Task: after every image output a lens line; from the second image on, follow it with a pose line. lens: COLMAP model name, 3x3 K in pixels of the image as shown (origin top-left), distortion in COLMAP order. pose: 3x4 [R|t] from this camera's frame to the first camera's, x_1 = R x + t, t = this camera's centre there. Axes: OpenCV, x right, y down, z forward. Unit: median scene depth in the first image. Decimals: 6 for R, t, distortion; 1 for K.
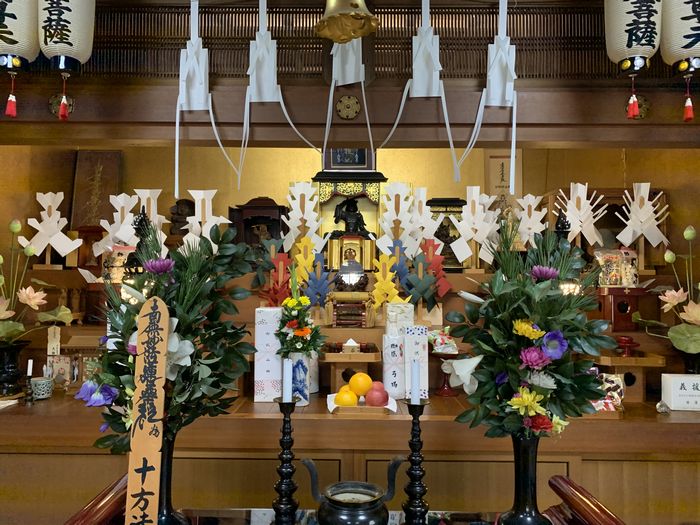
lens RADIAL K [[542.4, 0, 350.0], [0, 542.4, 262.5], [0, 0, 1]] dist [-0.005932, -0.002618]
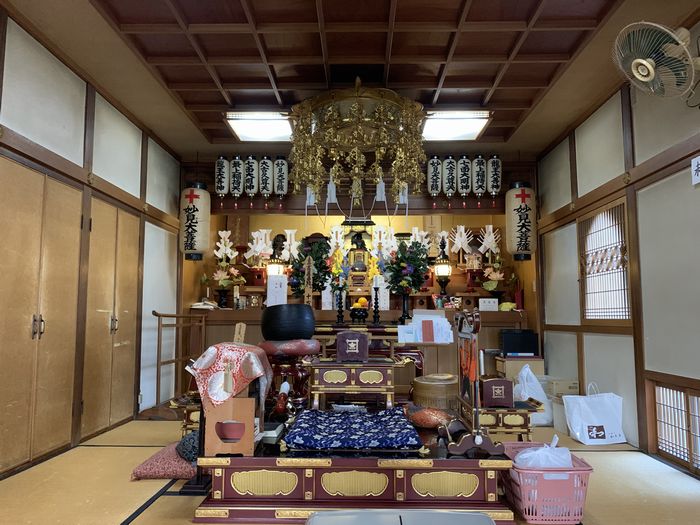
lens RADIAL K [[542.4, 0, 350.0], [0, 542.4, 262.5], [0, 0, 1]] dist [-0.005932, -0.002618]
pose [[0.999807, -0.004760, -0.019076, 0.007256], [0.003372, 0.997389, -0.072134, 0.165994], [0.019370, 0.072056, 0.997213, -1.231005]]
